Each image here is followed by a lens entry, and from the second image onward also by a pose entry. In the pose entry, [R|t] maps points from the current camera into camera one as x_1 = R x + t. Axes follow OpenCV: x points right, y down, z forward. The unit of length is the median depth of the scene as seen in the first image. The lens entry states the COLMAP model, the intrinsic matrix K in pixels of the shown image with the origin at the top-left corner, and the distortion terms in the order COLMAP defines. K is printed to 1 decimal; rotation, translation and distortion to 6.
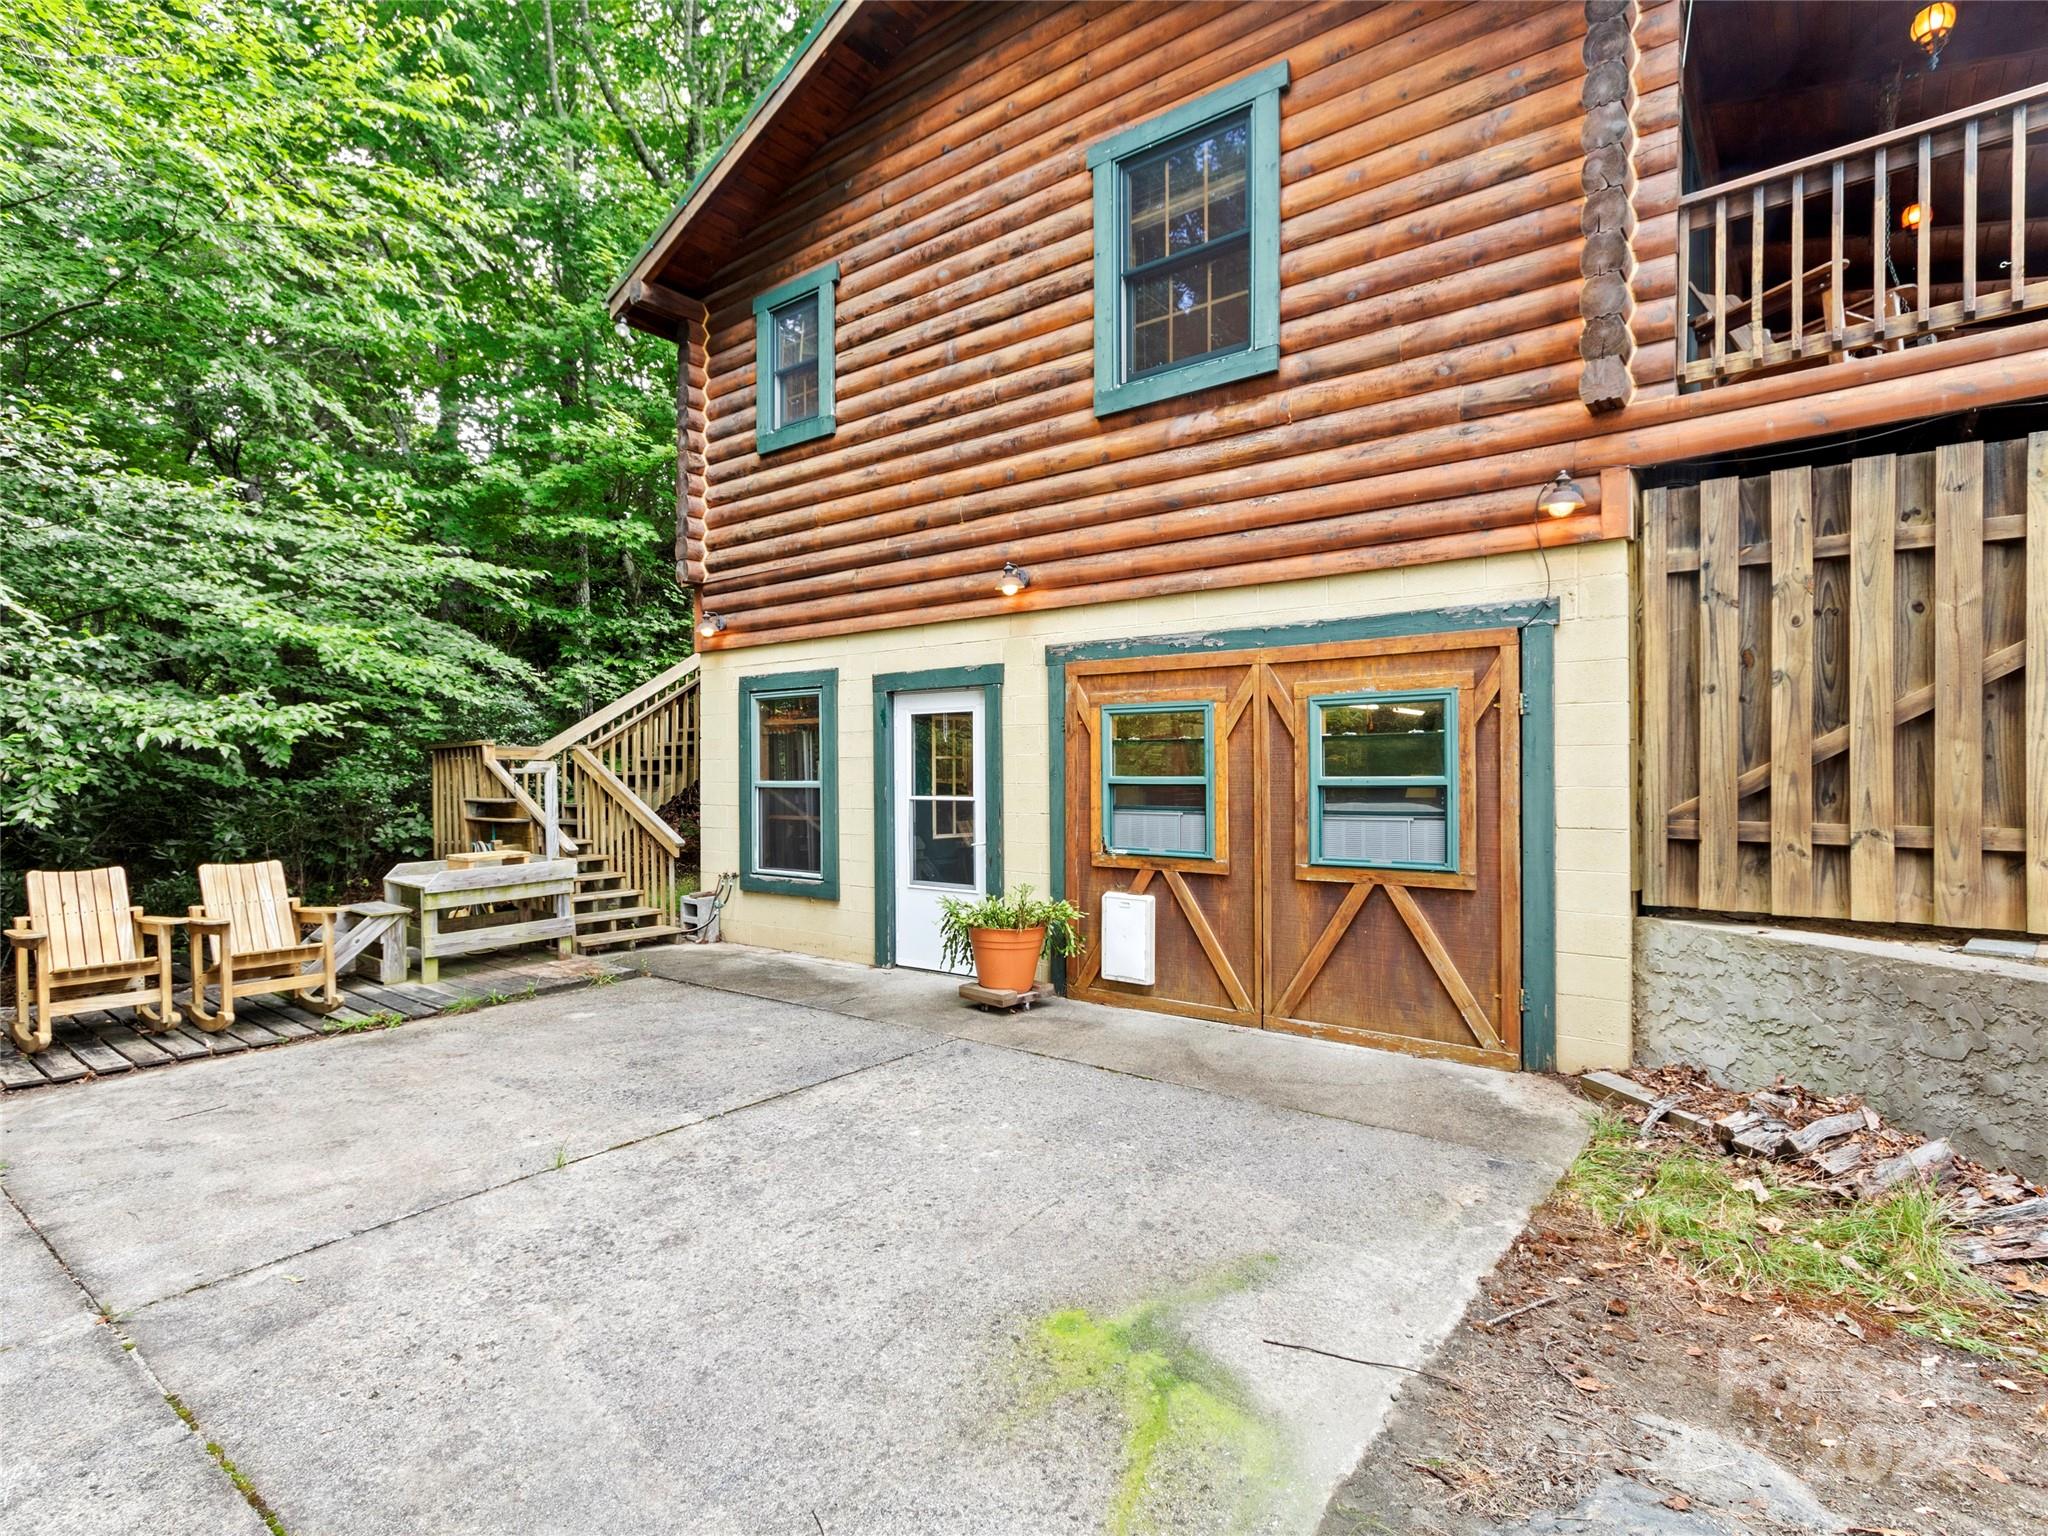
lens RADIAL K [[1047.3, 0, 1039.5], [0, 1047.3, 770.4], [0, 0, 1]] dist [0.010683, -0.003394]
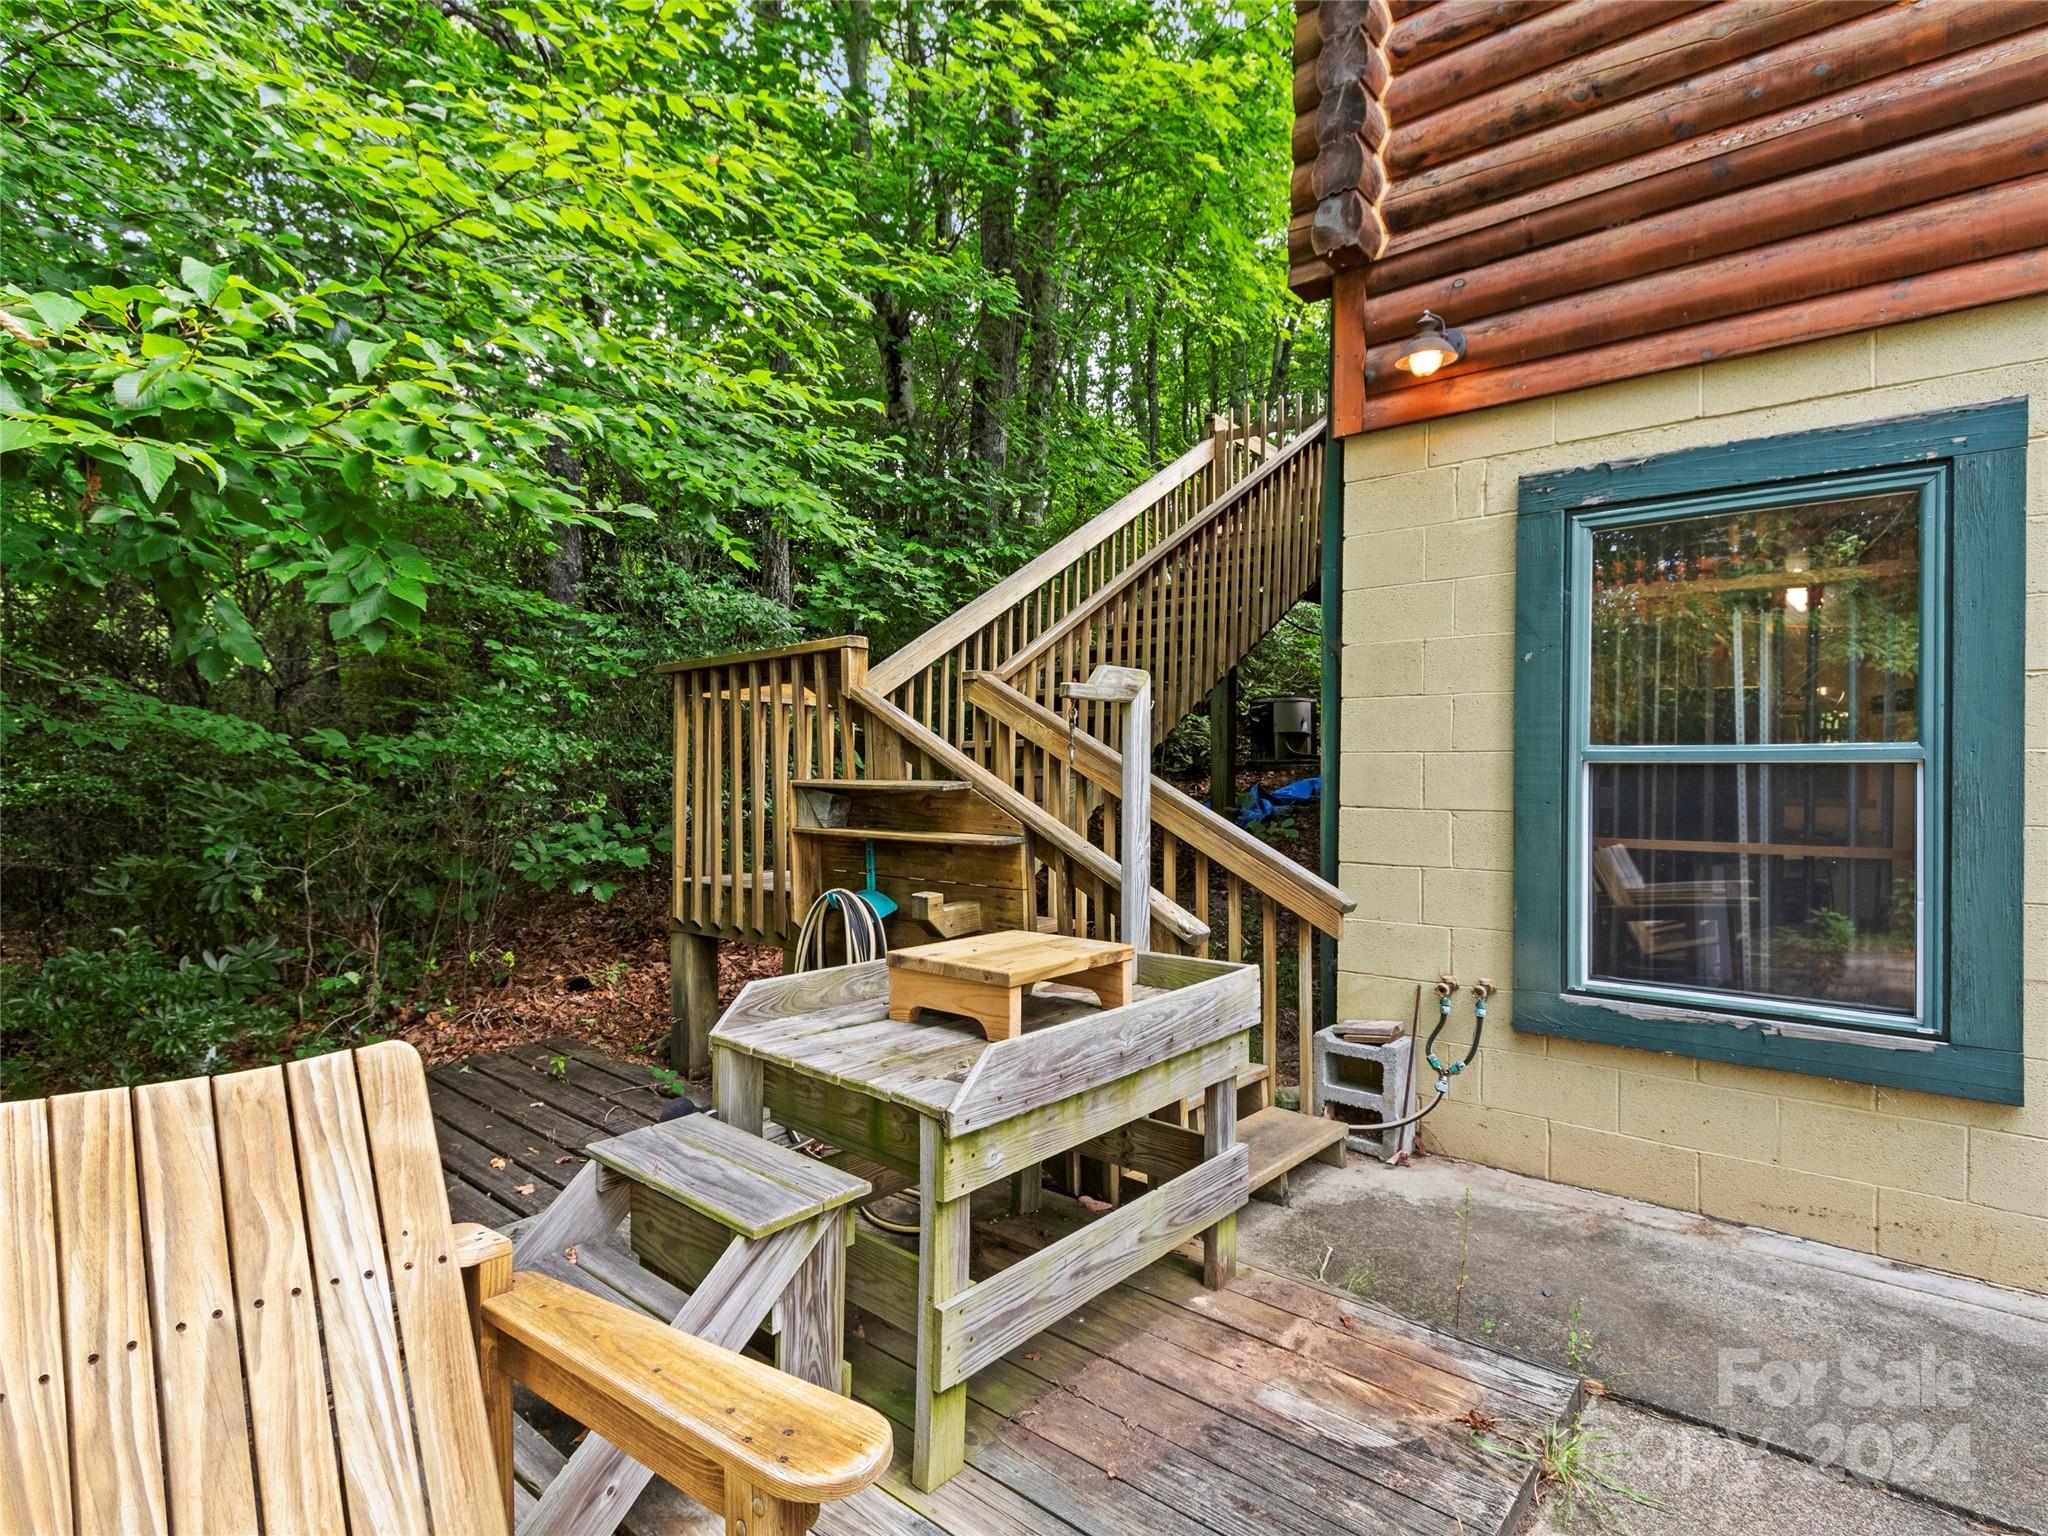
lens RADIAL K [[1047.3, 0, 1008.6], [0, 1047.3, 769.6], [0, 0, 1]] dist [0.010683, -0.003394]
pose [[0.999198, 0.018296, -0.035615, -0.455715], [-0.018798, 0.999728, -0.013822, 0.027157], [0.035353, 0.014480, 0.999270, 0.608071]]
